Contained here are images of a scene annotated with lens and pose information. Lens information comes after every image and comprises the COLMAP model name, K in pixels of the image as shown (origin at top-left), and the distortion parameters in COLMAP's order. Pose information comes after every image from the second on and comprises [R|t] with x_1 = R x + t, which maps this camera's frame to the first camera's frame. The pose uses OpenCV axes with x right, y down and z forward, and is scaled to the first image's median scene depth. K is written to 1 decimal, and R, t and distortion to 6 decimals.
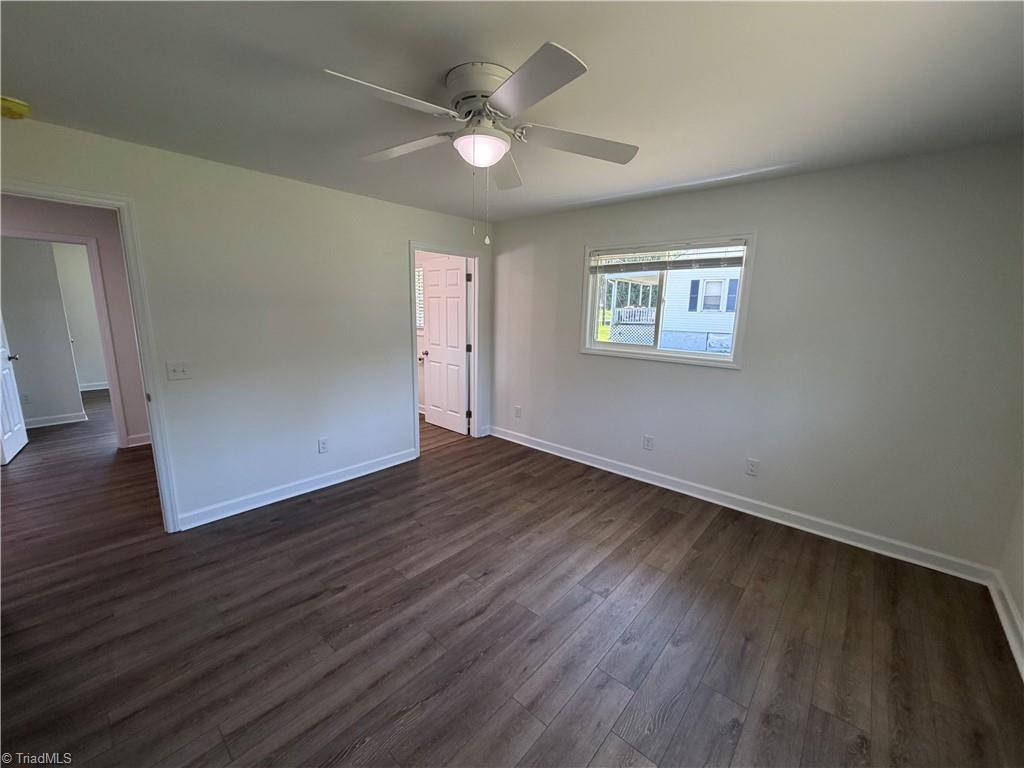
lens RADIAL K [[407.7, 0, 512.0], [0, 407.7, 384.0], [0, 0, 1]] dist [0.000137, -0.000104]
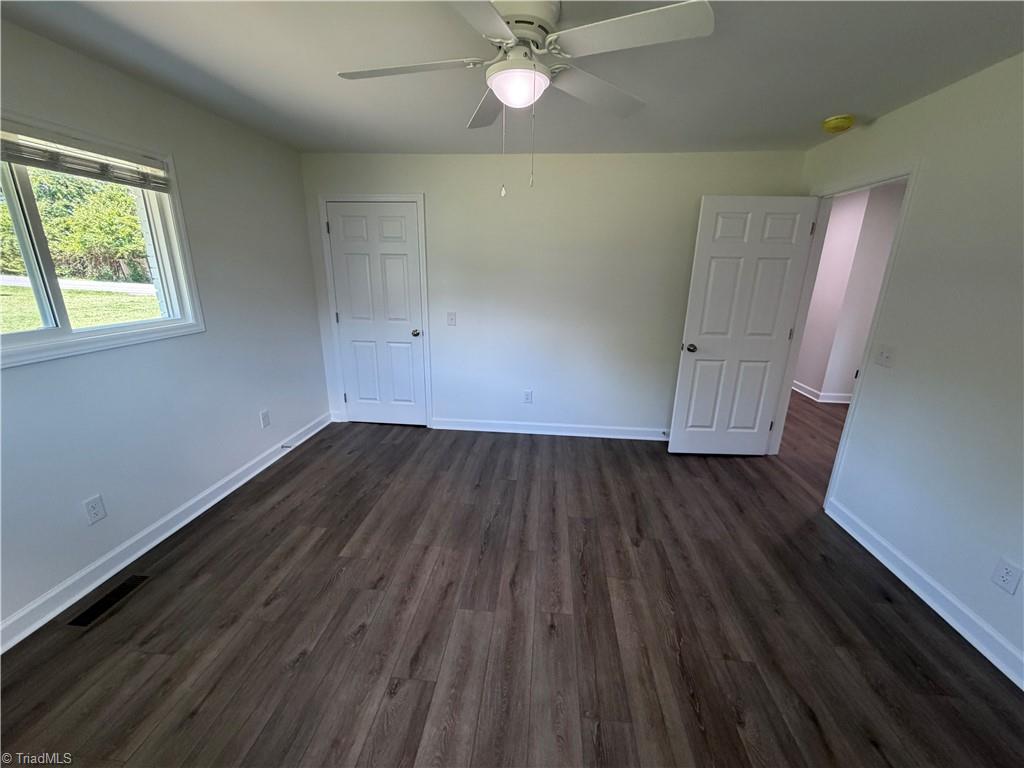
lens RADIAL K [[407.7, 0, 512.0], [0, 407.7, 384.0], [0, 0, 1]] dist [0.000137, -0.000104]
pose [[-0.805358, 0.131452, -0.578030, 0.412928], [-0.142338, 0.903693, 0.403830, -0.263017], [0.575446, 0.407503, -0.709086, 1.444356]]
